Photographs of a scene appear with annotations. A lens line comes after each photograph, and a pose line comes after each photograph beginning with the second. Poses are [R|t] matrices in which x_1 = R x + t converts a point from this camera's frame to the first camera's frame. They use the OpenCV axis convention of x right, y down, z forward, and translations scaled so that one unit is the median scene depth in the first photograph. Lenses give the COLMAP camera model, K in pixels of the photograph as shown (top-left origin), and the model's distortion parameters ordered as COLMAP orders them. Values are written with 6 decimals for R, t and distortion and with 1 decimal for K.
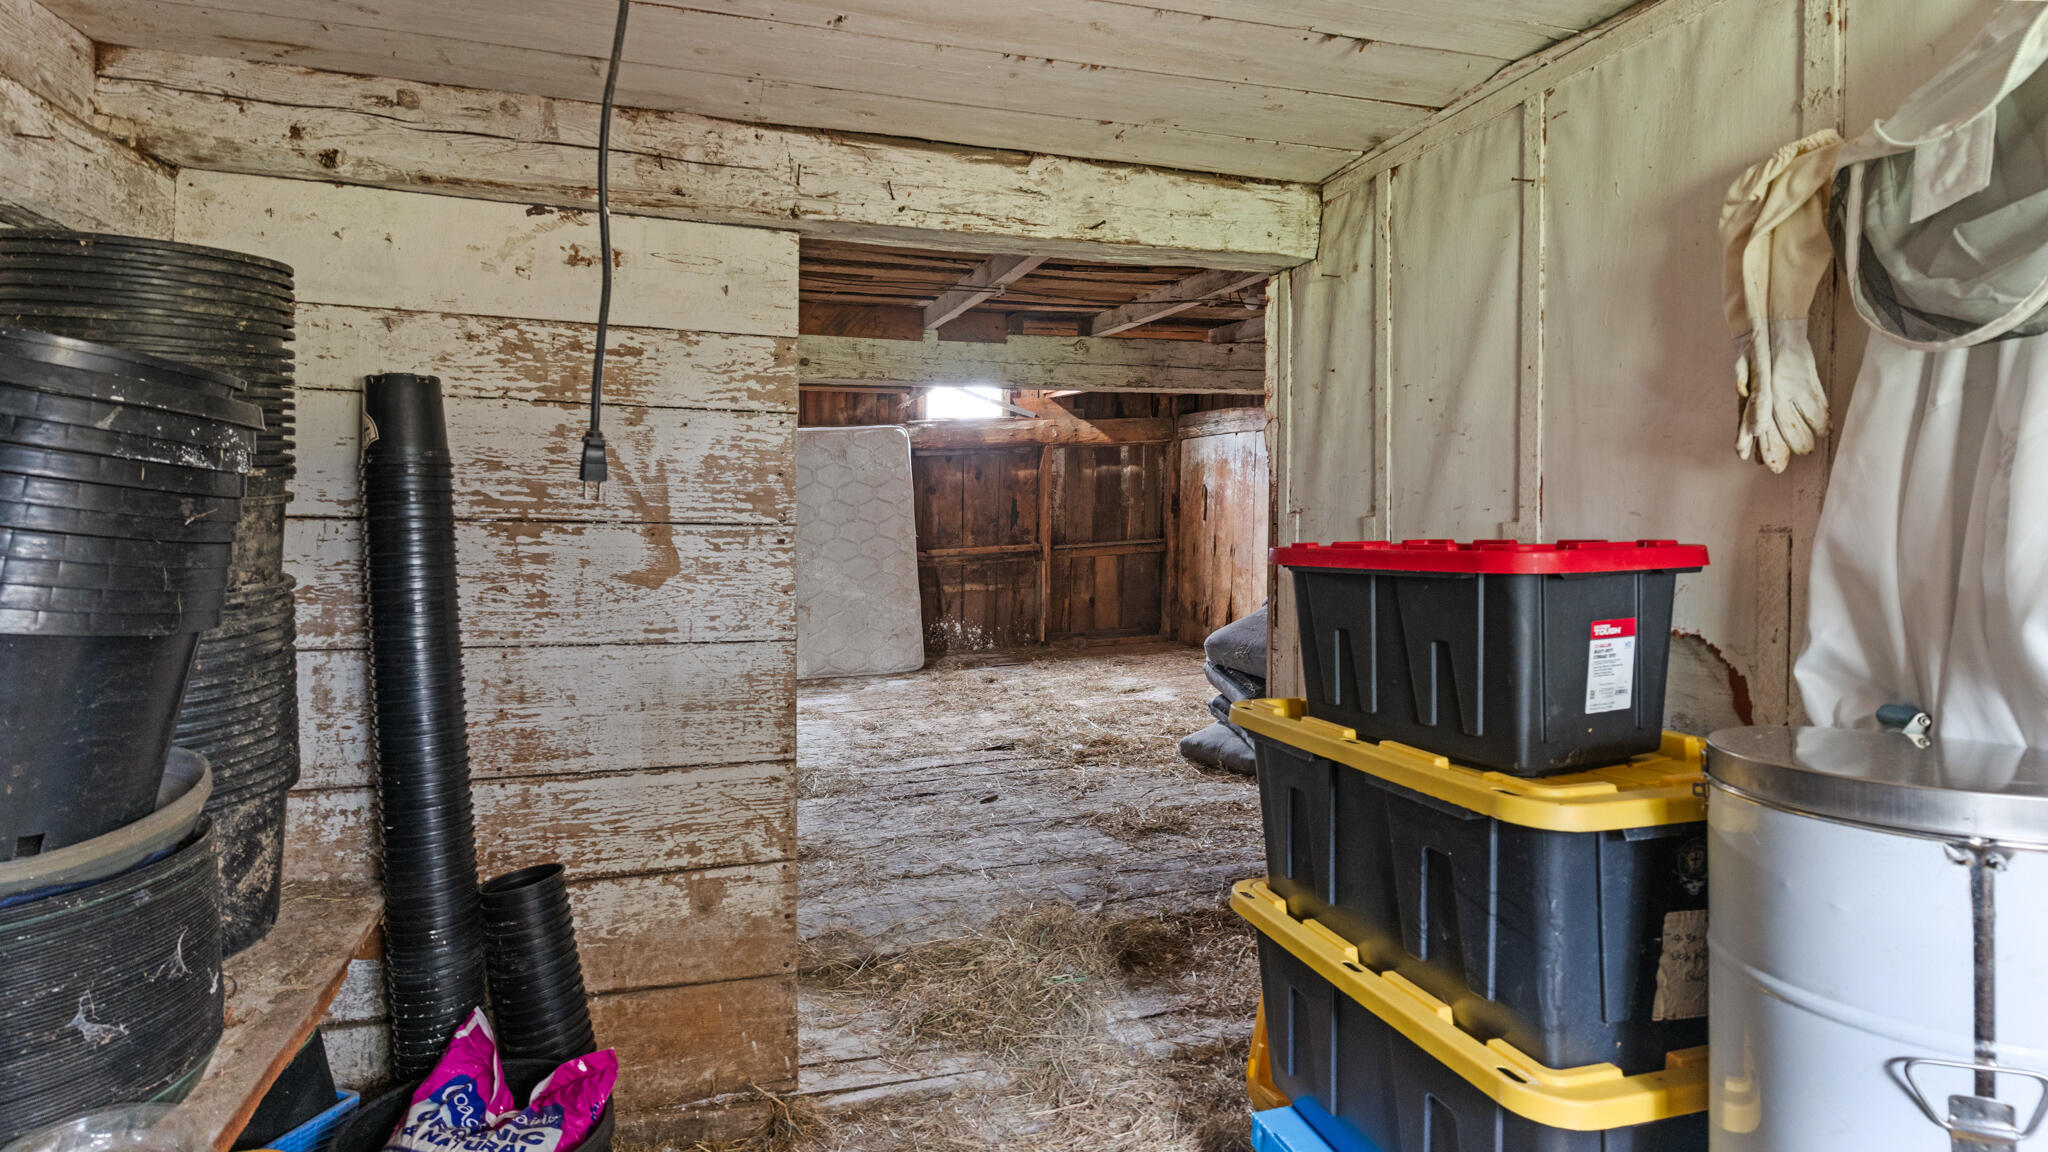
lens RADIAL K [[980.5, 0, 963.1], [0, 980.5, 492.6], [0, 0, 1]] dist [0.000730, -0.000301]
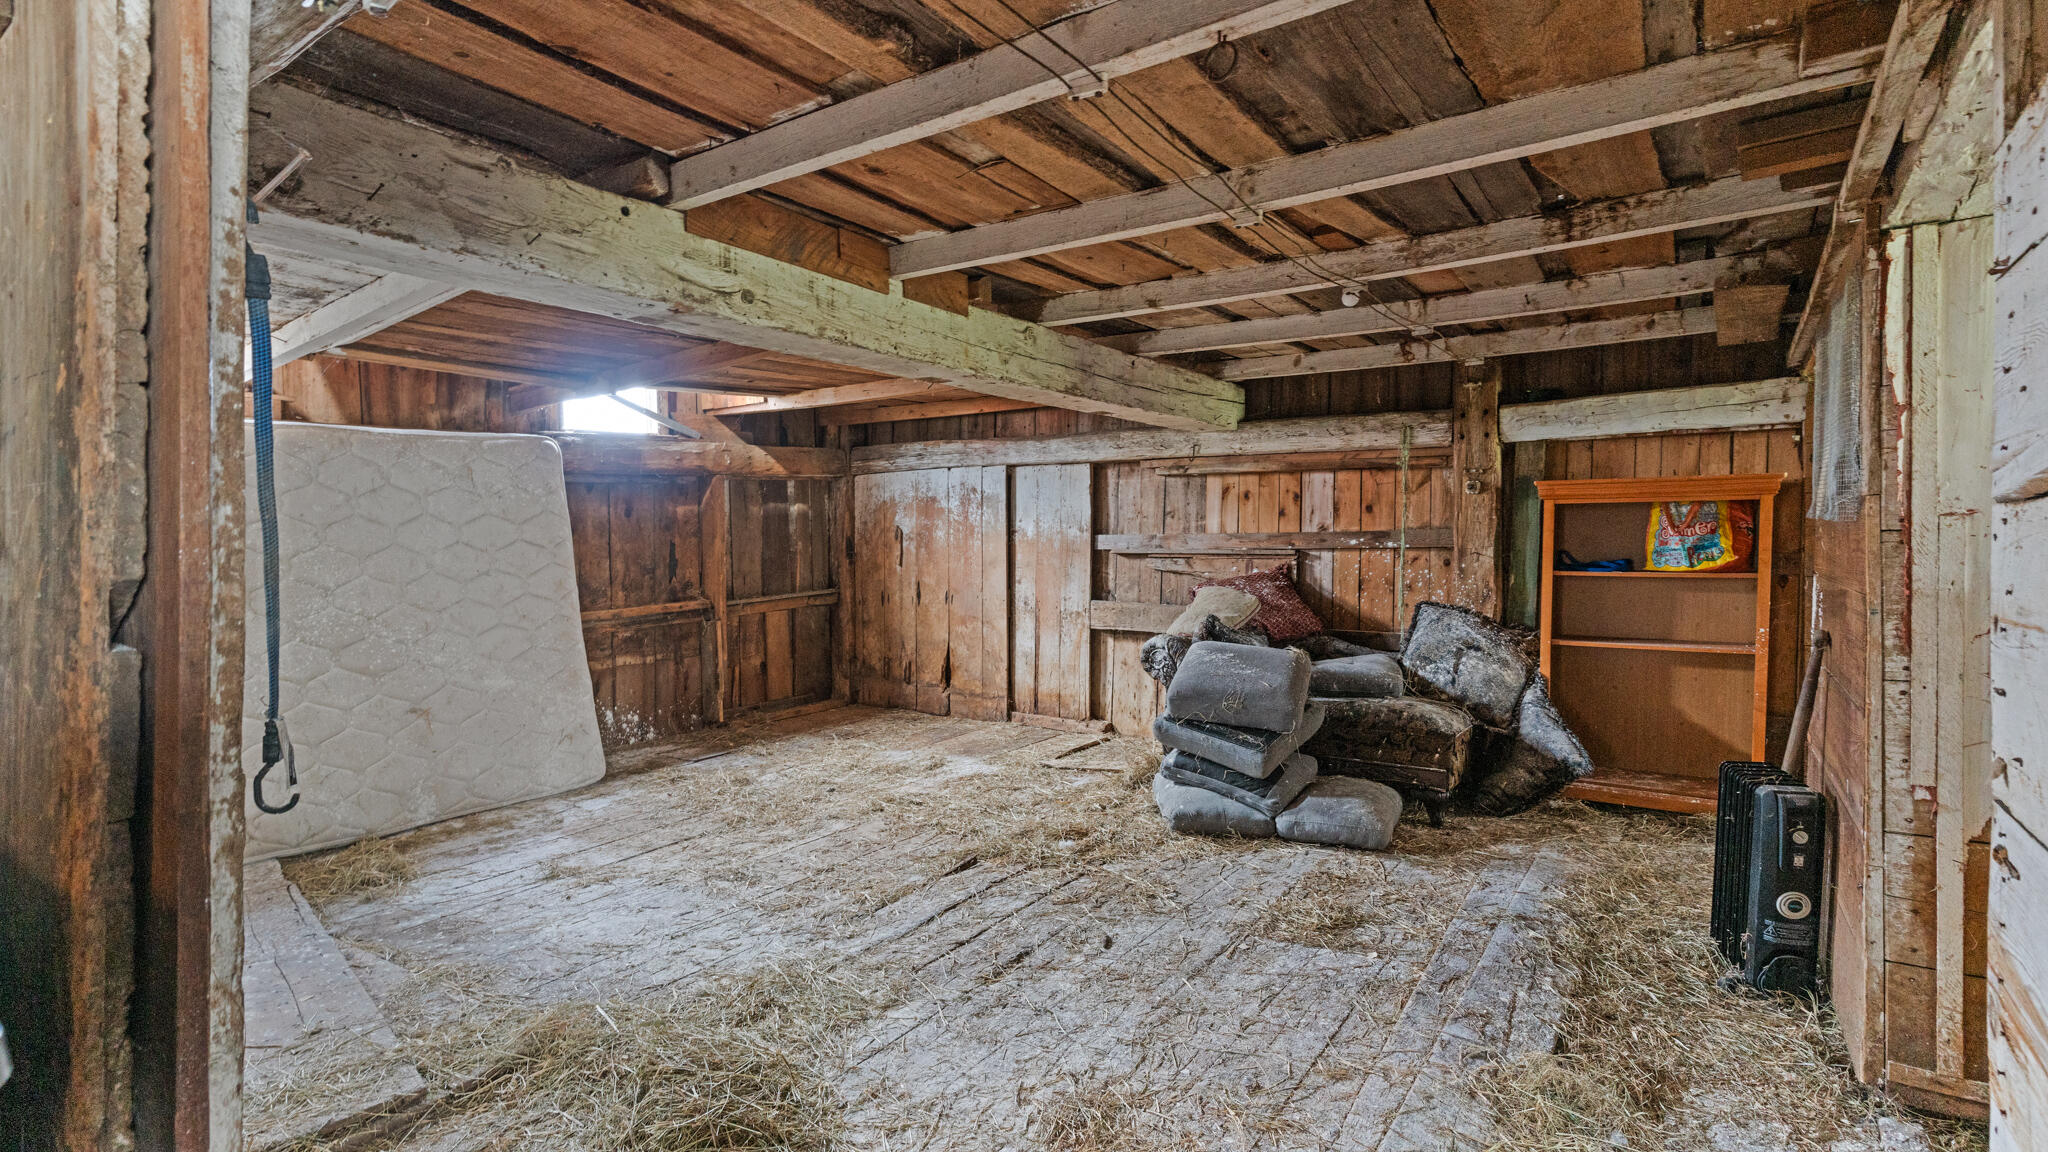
lens RADIAL K [[980.5, 0, 1018.0], [0, 980.5, 572.8], [0, 0, 1]] dist [0.000730, -0.000301]
pose [[0.779873, -0.021301, 0.625575, -0.223094], [0.005926, 0.999627, 0.026650, 0.011336], [-0.625910, -0.017076, 0.779708, 0.230557]]
